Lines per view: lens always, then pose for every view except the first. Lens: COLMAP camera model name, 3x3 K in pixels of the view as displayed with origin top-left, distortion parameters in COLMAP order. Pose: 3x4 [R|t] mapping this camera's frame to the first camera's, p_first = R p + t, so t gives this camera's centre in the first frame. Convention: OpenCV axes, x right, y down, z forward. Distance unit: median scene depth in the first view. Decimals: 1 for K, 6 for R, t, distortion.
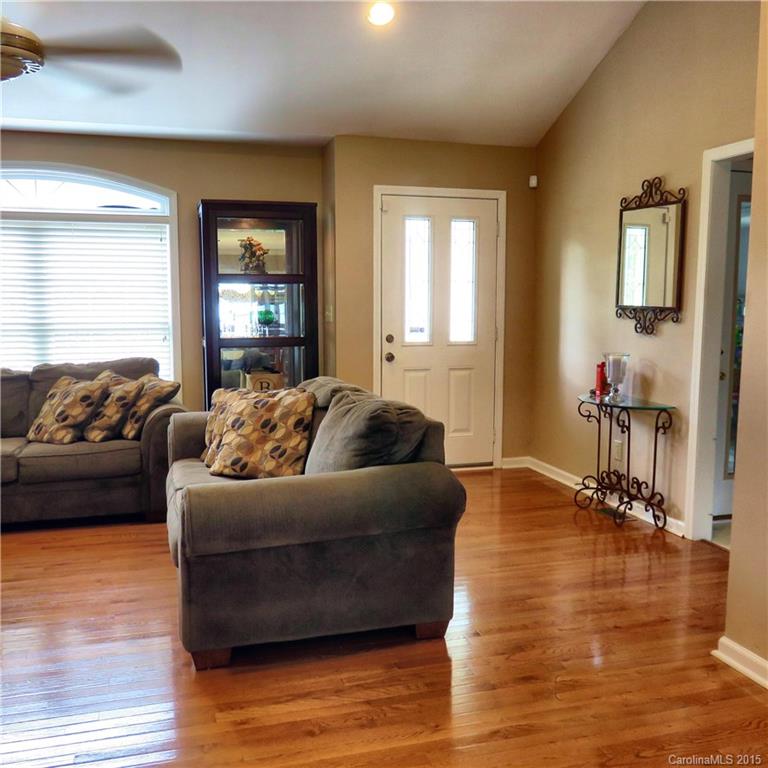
lens RADIAL K [[786.7, 0, 382.4], [0, 786.7, 386.1], [0, 0, 1]] dist [0.001928, 0.000000]
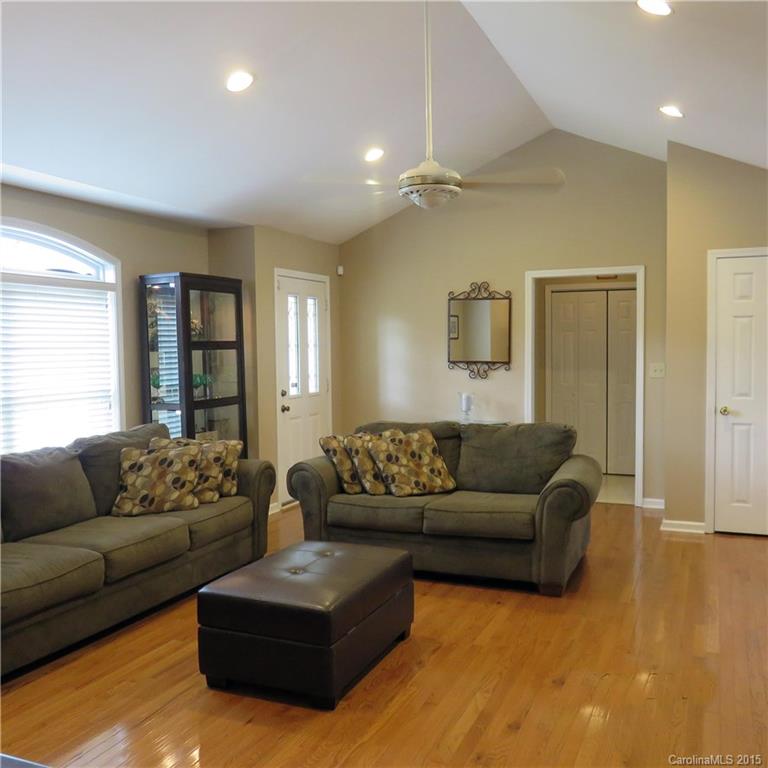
lens RADIAL K [[786.7, 0, 387.2], [0, 786.7, 381.1], [0, 0, 1]] dist [0.001928, 0.000000]
pose [[0.639575, -0.044077, 0.767464, -0.885972], [0.099980, 0.994645, -0.026195, -0.034374], [-0.762200, 0.093484, 0.640556, 0.115608]]
